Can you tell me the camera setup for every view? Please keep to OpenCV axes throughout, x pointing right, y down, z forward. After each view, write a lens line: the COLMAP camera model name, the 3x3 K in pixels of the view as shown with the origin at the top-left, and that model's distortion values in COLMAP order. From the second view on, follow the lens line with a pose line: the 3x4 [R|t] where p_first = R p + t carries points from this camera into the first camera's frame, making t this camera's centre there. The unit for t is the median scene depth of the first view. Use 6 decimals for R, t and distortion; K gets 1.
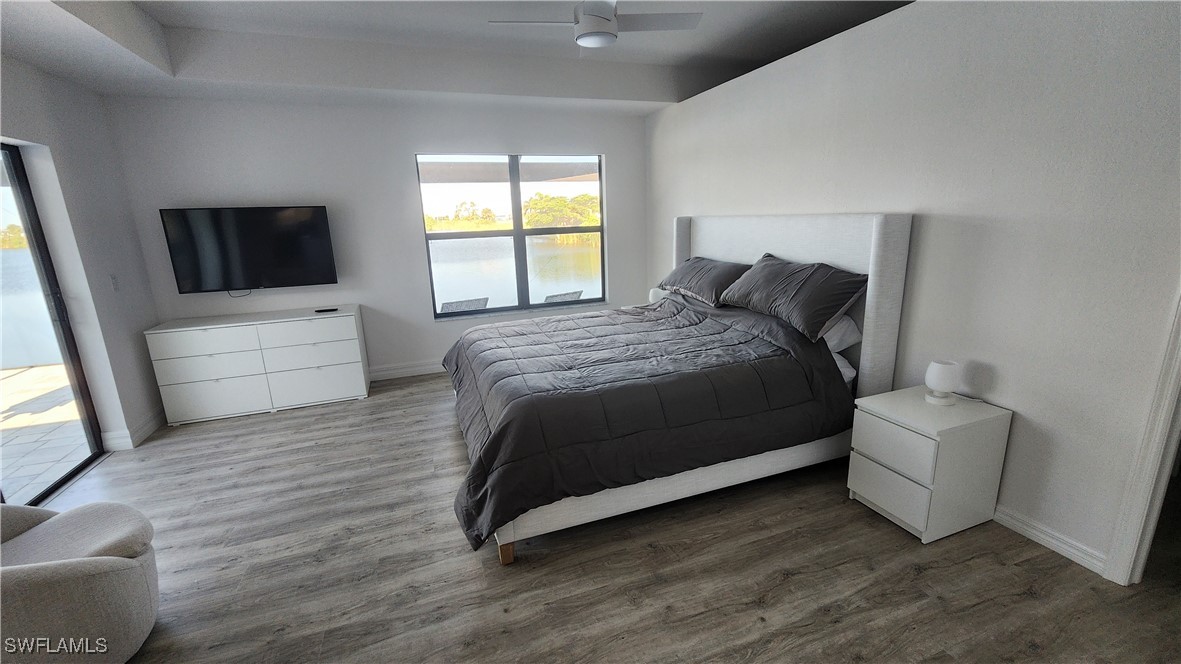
lens RADIAL K [[487.6, 0, 590.5], [0, 487.6, 332.0], [0, 0, 1]] dist [0.000788, -0.000029]
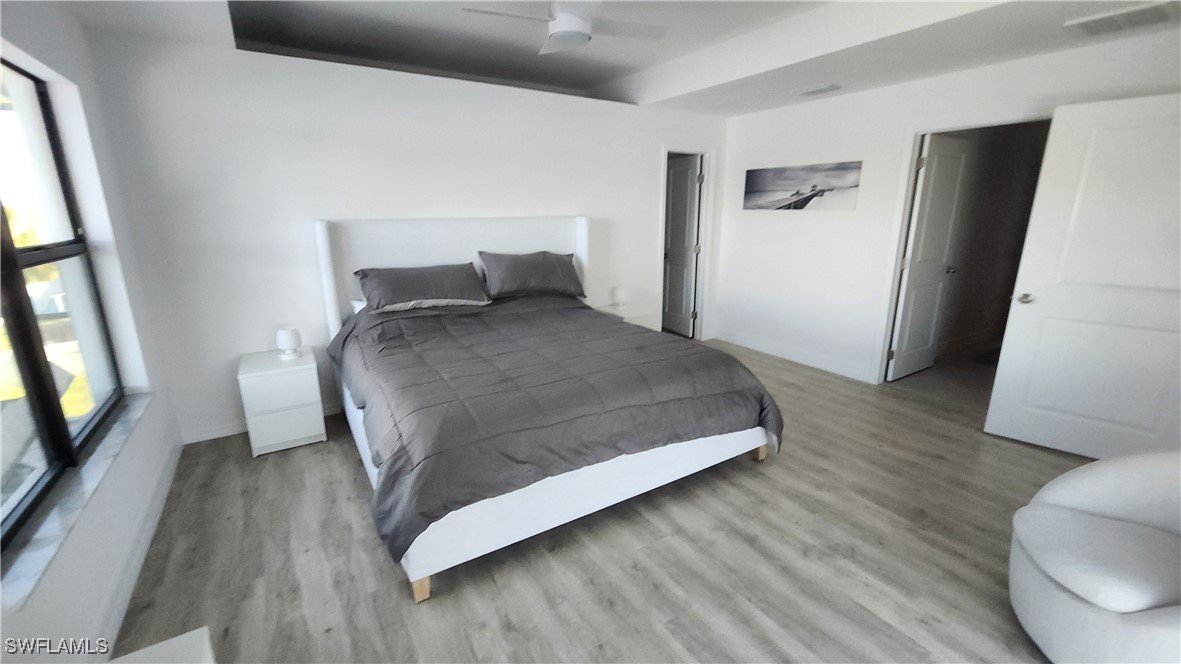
lens RADIAL K [[487.6, 0, 590.5], [0, 487.6, 332.0], [0, 0, 1]] dist [0.000788, -0.000029]
pose [[-0.206338, -0.210785, 0.955507, -1.179614], [0.241990, 0.935194, 0.258560, -0.308976], [-0.948085, 0.284574, -0.141958, 1.374296]]
